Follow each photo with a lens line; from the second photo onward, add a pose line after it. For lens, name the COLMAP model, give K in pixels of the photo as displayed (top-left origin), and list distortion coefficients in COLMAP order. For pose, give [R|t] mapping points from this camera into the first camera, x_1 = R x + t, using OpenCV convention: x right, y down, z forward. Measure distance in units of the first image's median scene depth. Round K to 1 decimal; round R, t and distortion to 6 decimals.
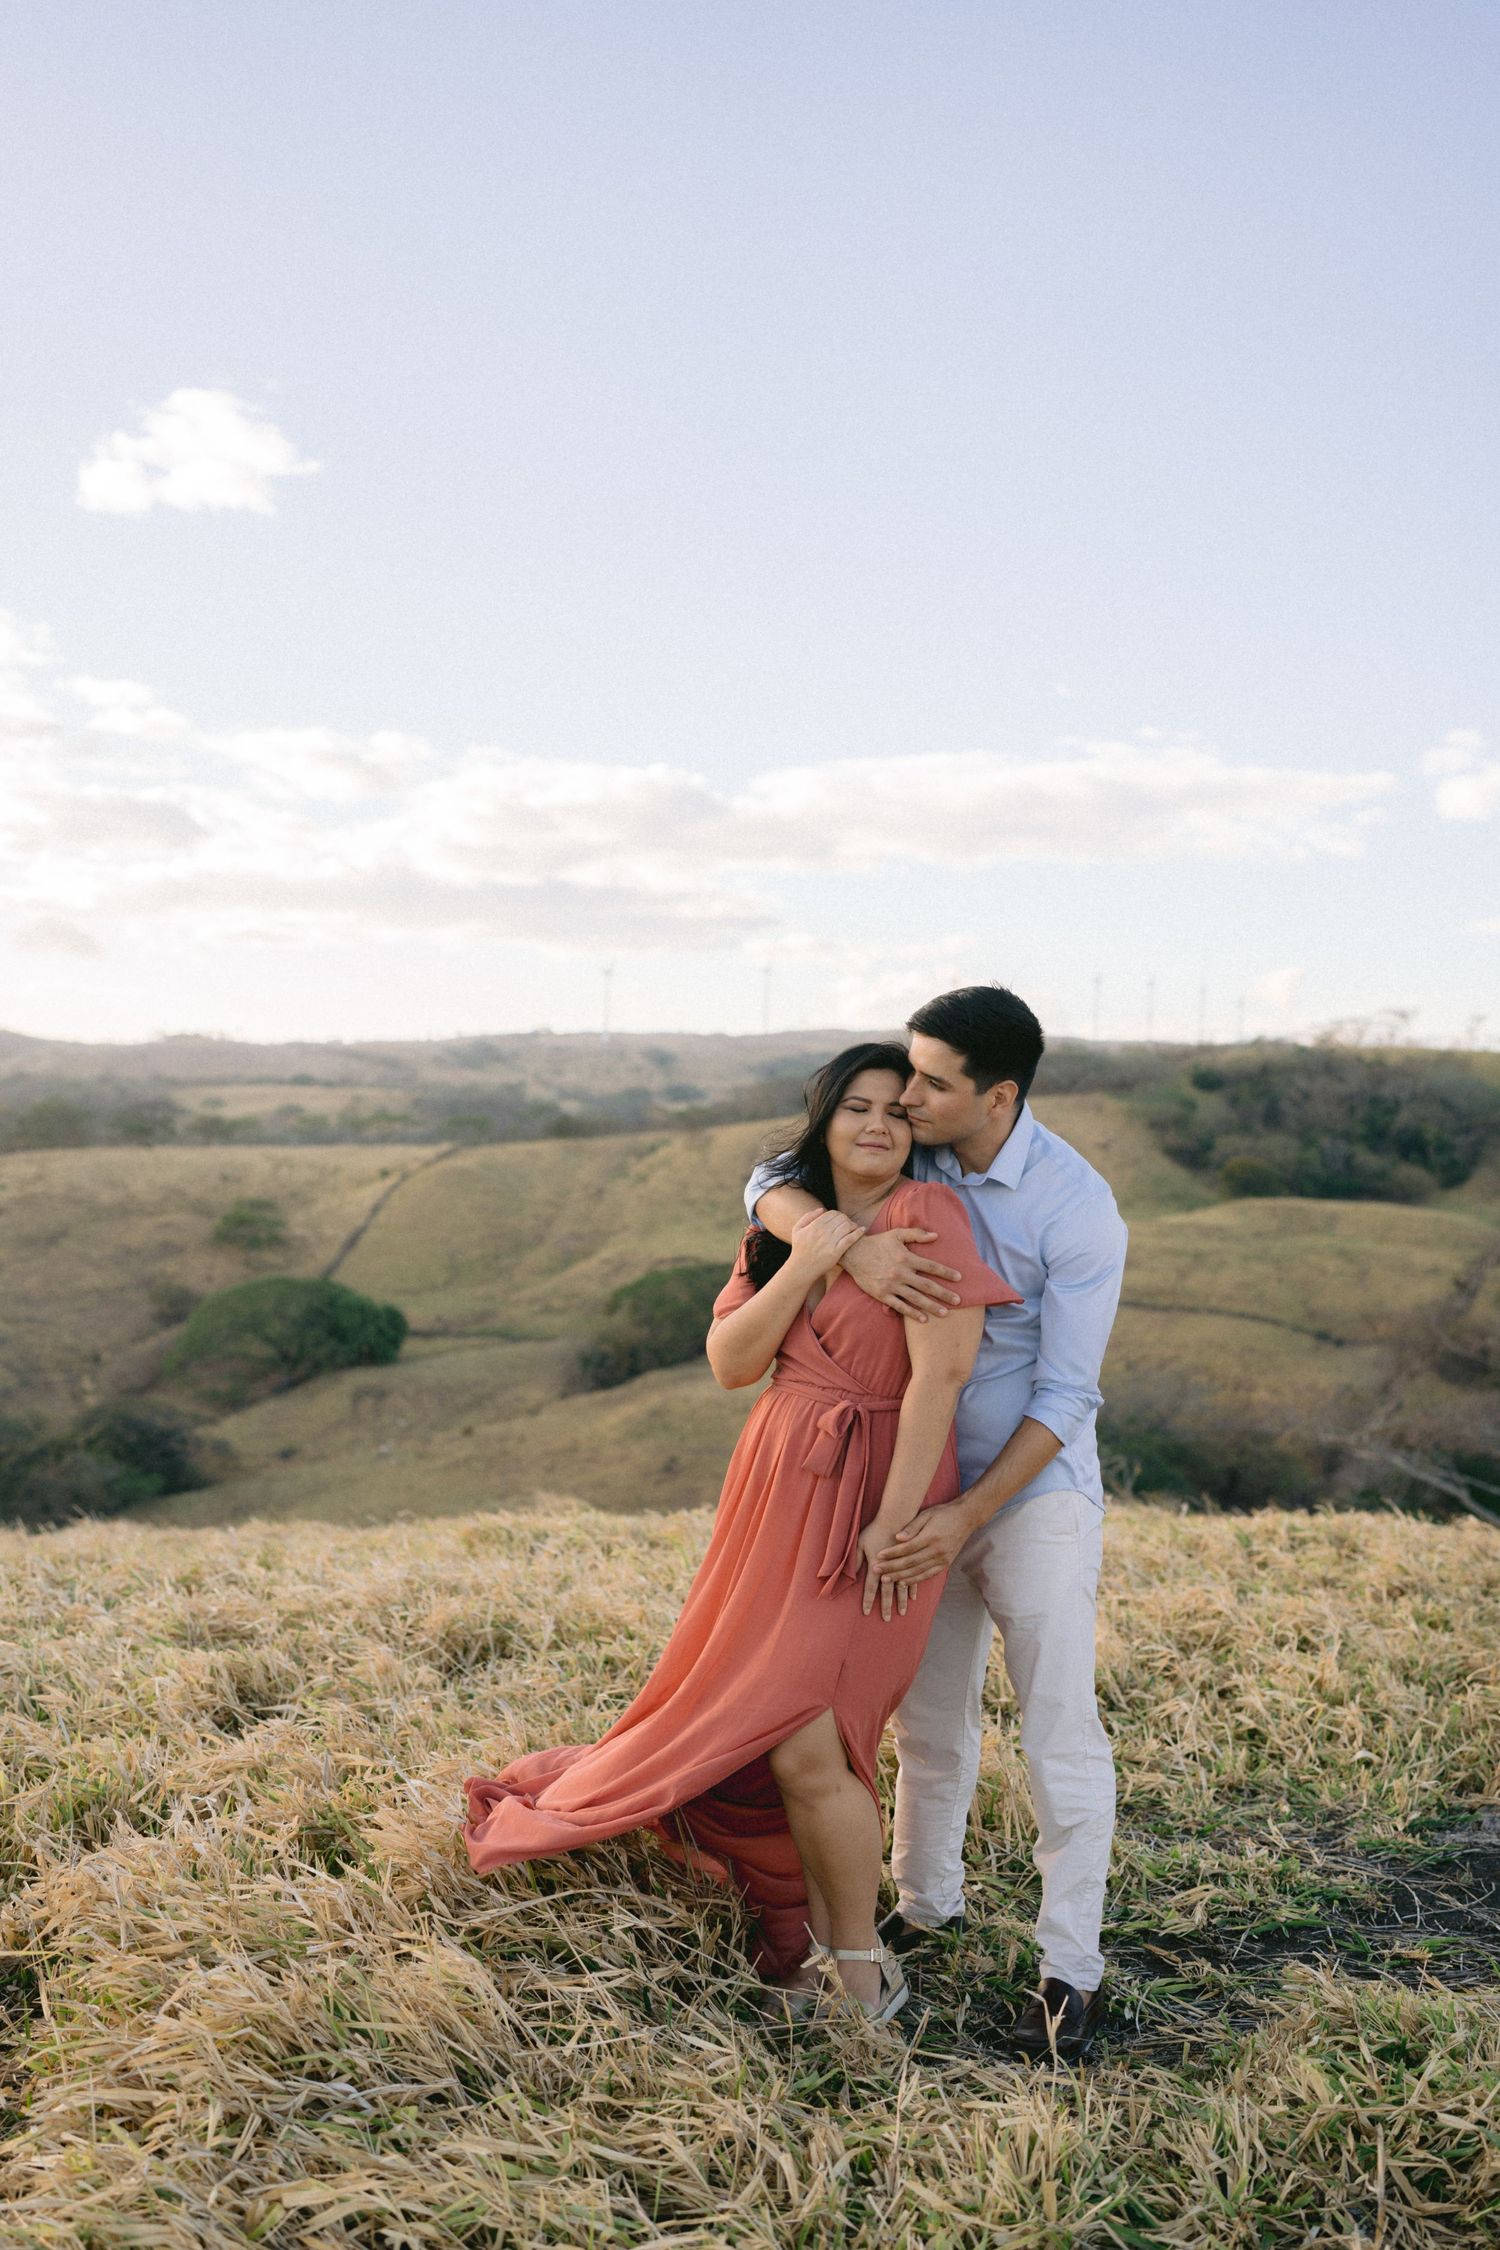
lens RADIAL K [[2217.8, 0, 752.0], [0, 2217.8, 1125.1], [0, 0, 1]] dist [-0.021702, 0.000000]
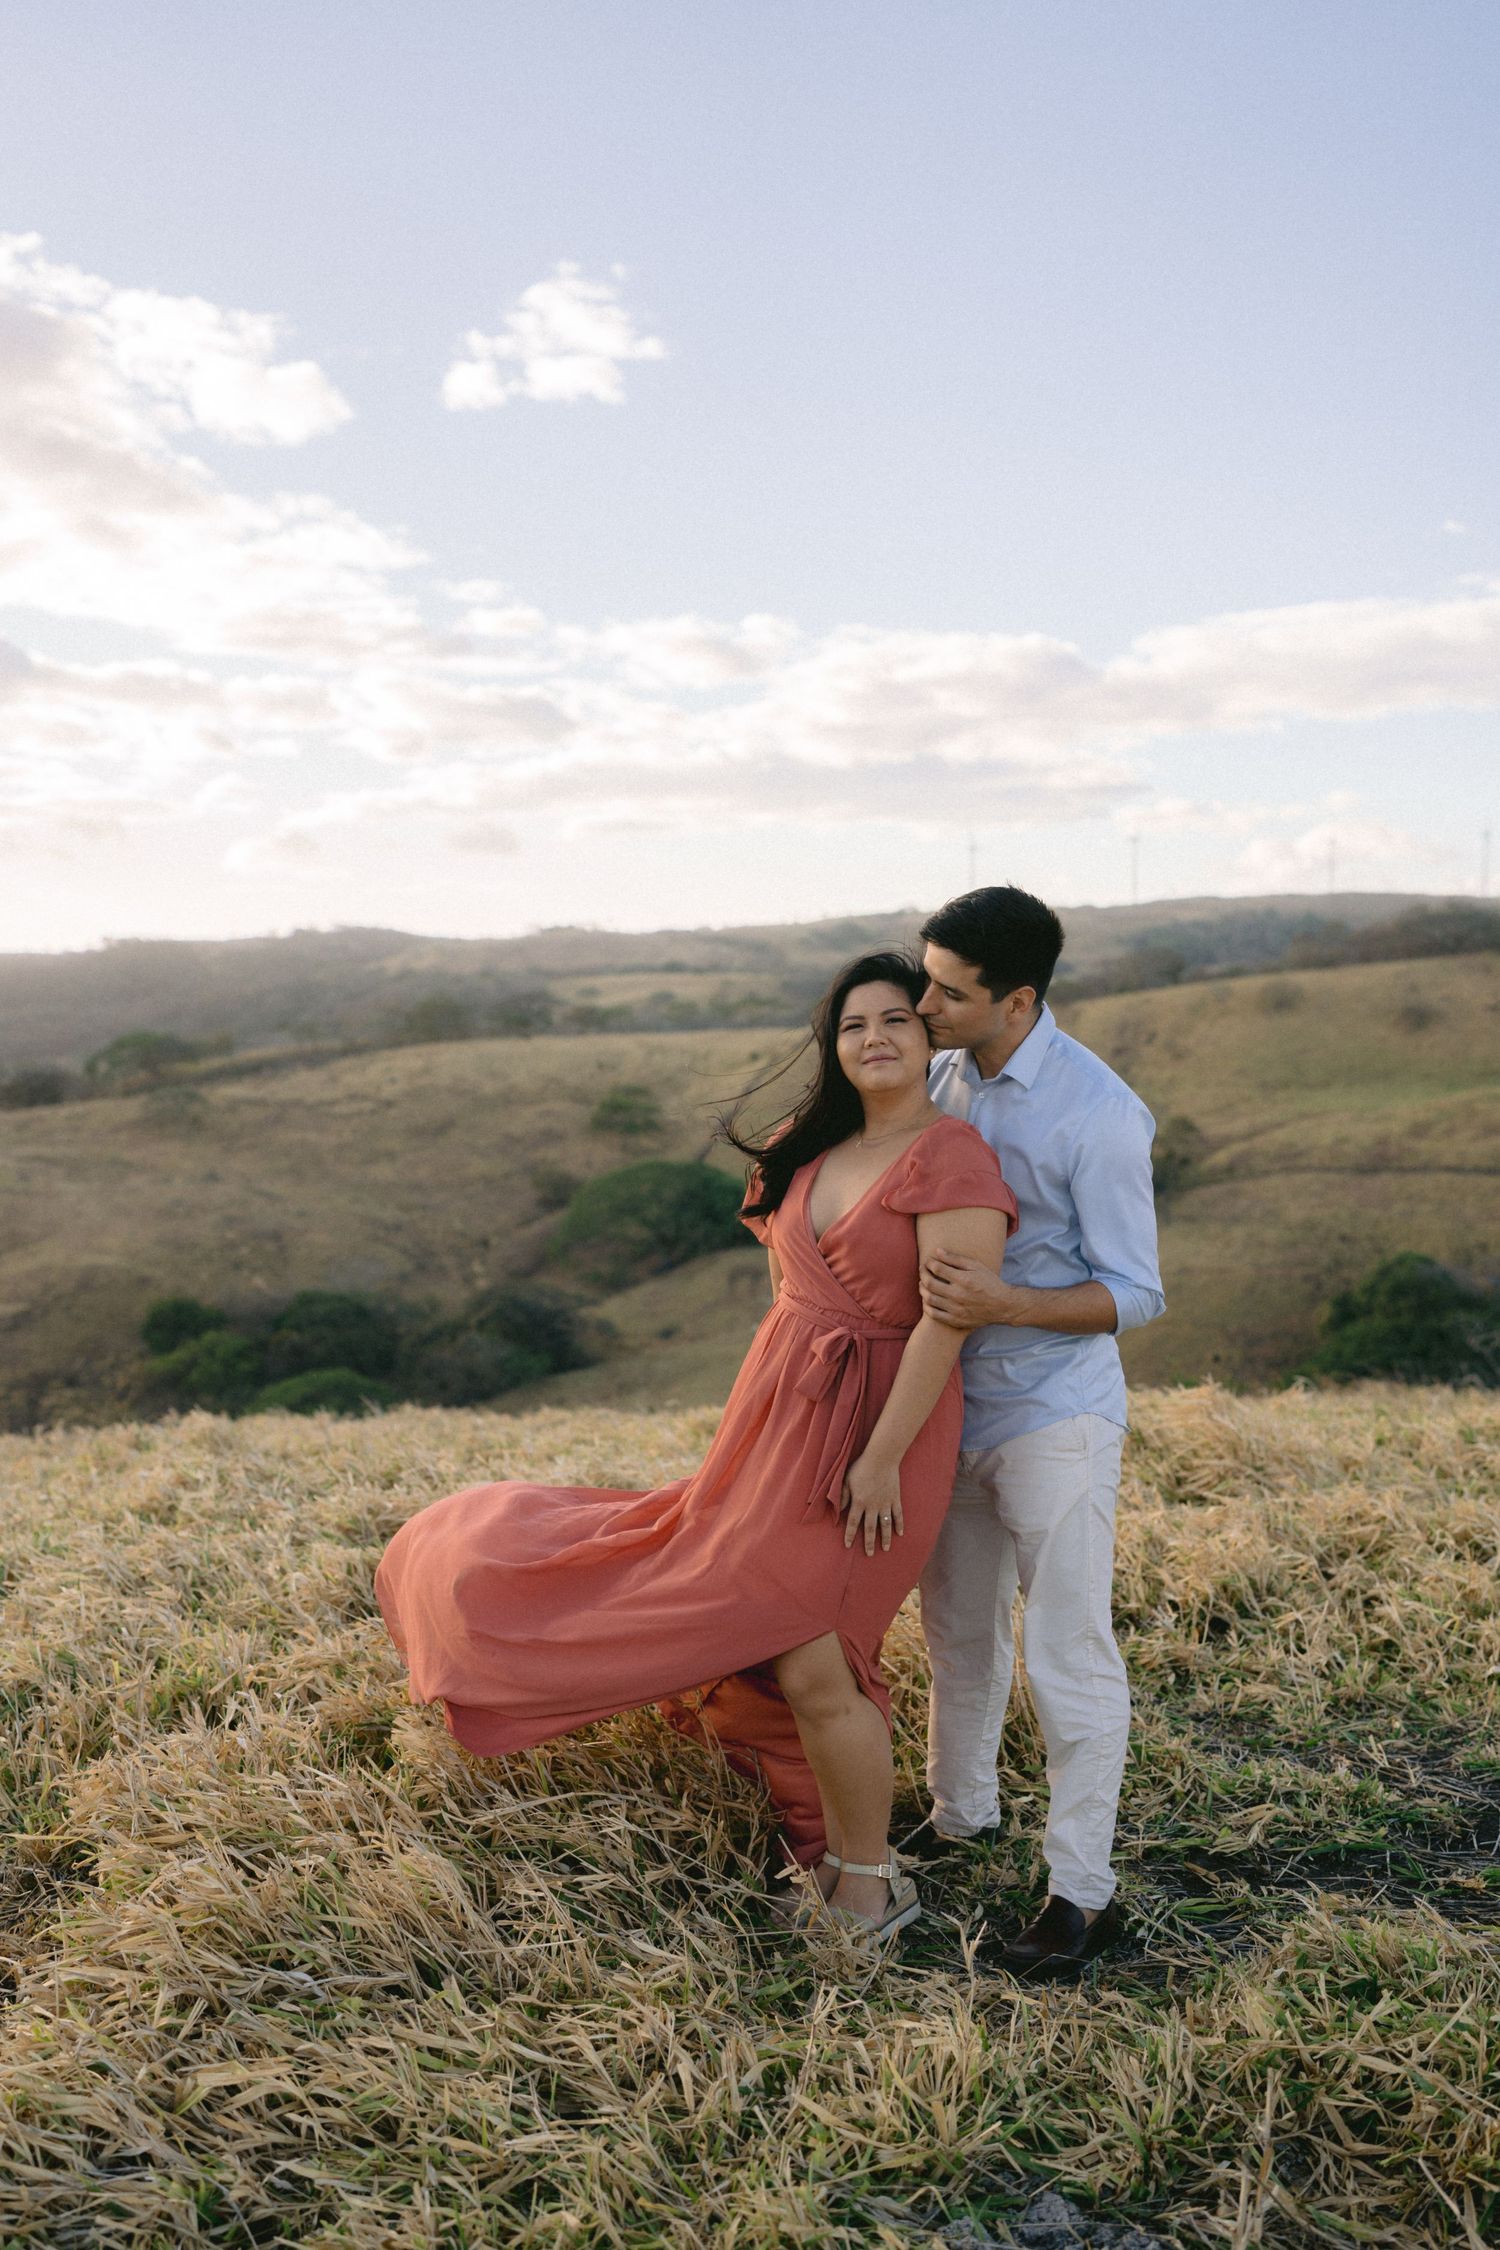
lens RADIAL K [[2217.8, 0, 746.0], [0, 2217.8, 1156.9], [0, 0, 1]] dist [-0.021702, 0.000000]
pose [[0.983551, -0.018662, -0.179662, 0.119649], [0.031206, 0.997248, 0.067249, -0.011463], [0.177913, -0.071749, 0.981427, 0.012816]]
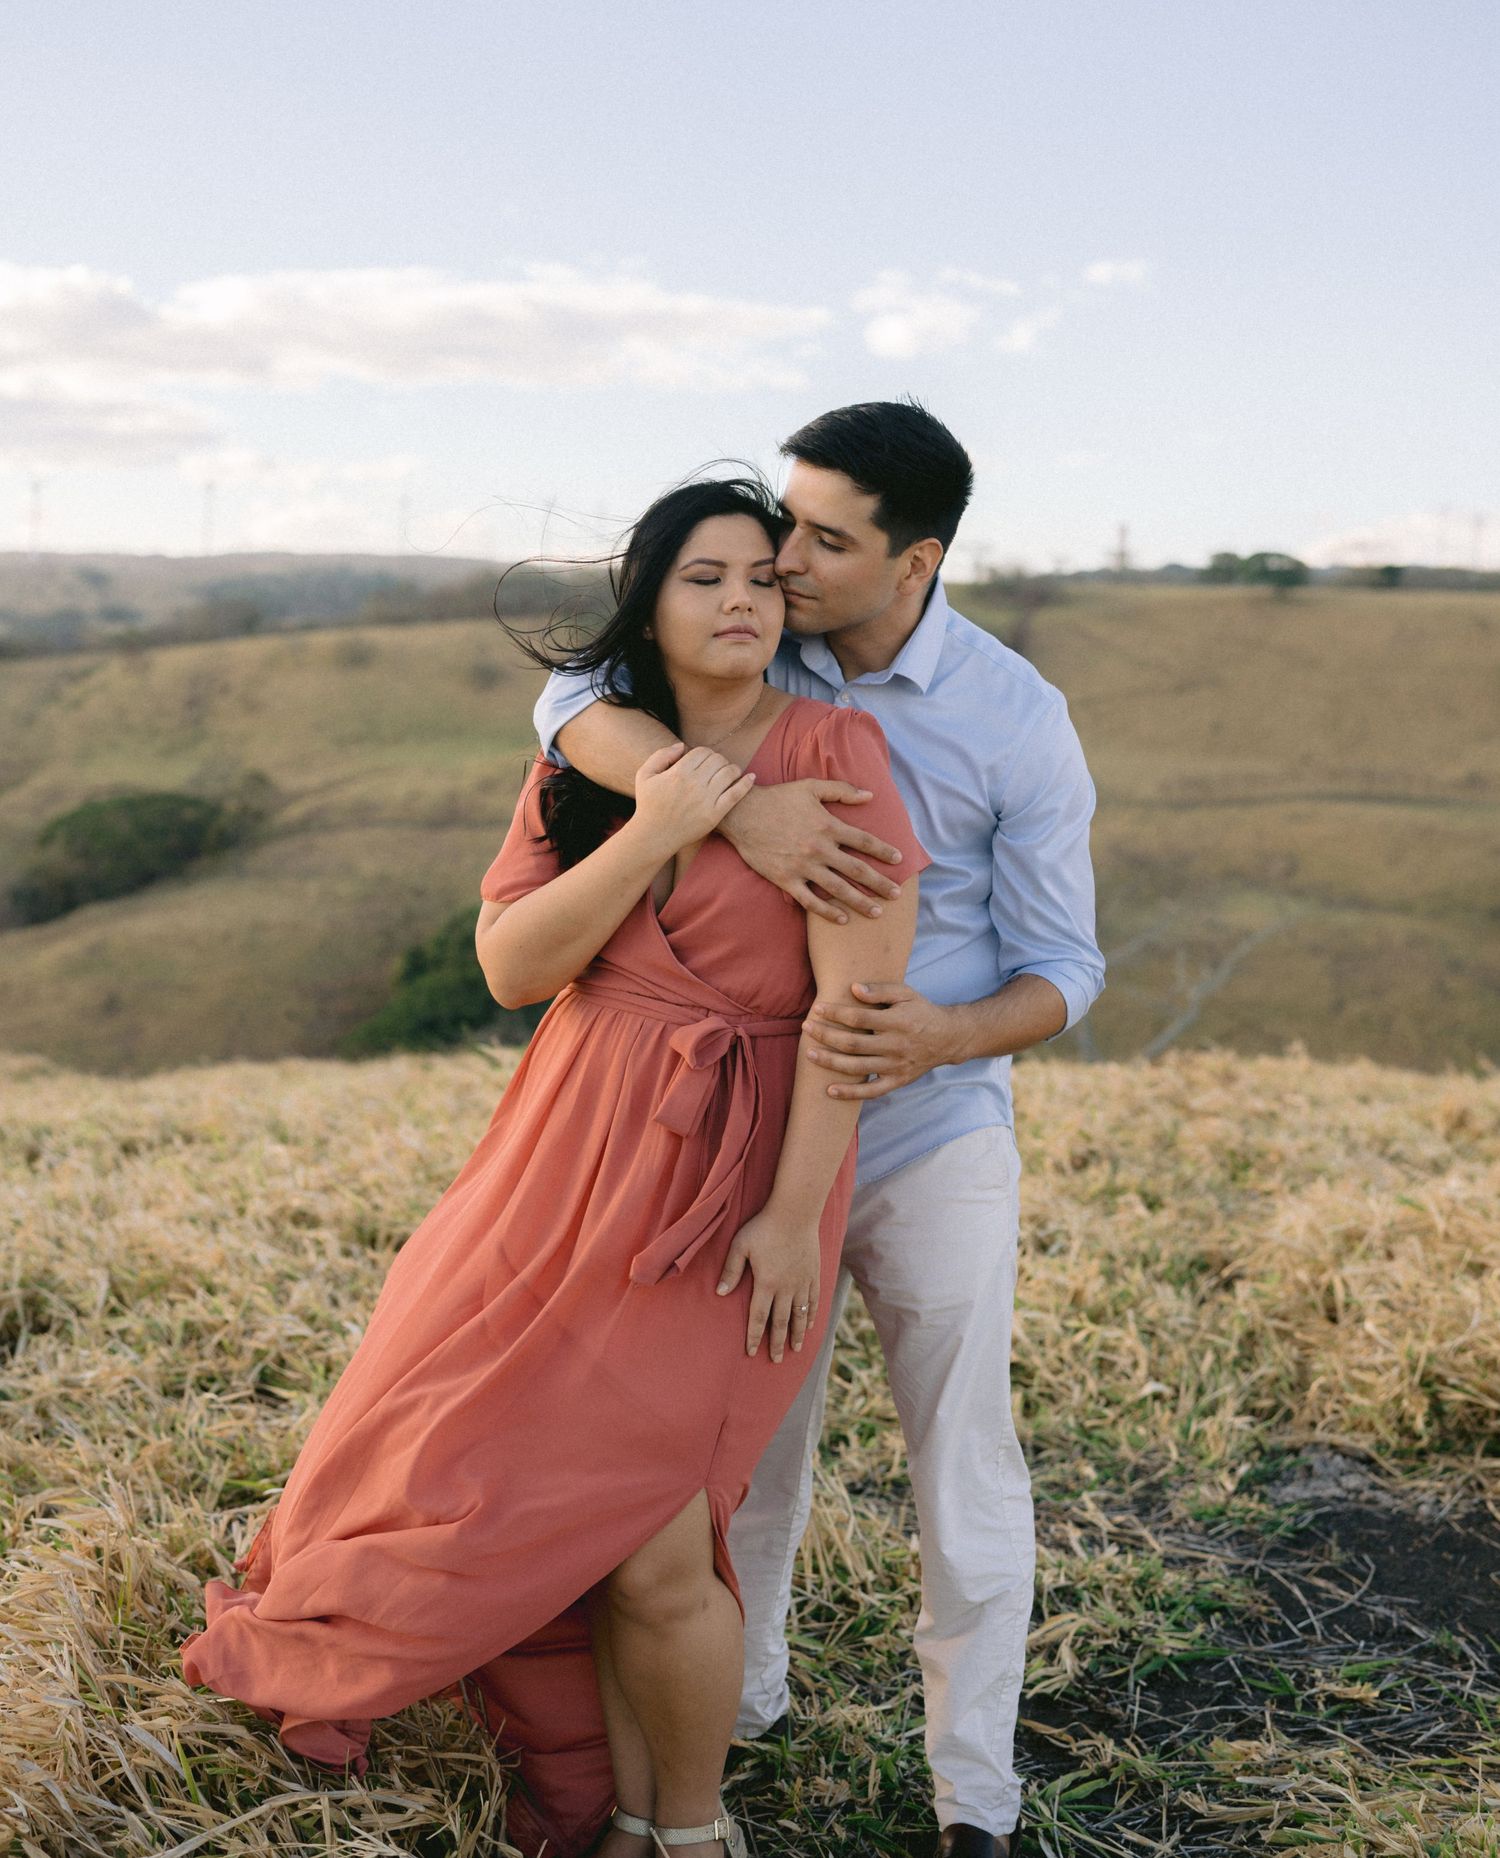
lens RADIAL K [[2180.8, 0, 756.6], [0, 2180.8, 807.4], [0, 0, 1]] dist [0.031234, 0.000000]
pose [[0.967403, -0.016691, 0.252691, -0.063600], [-0.001441, 0.997447, 0.071400, 0.009090], [-0.253238, -0.069437, 0.964909, 0.237361]]
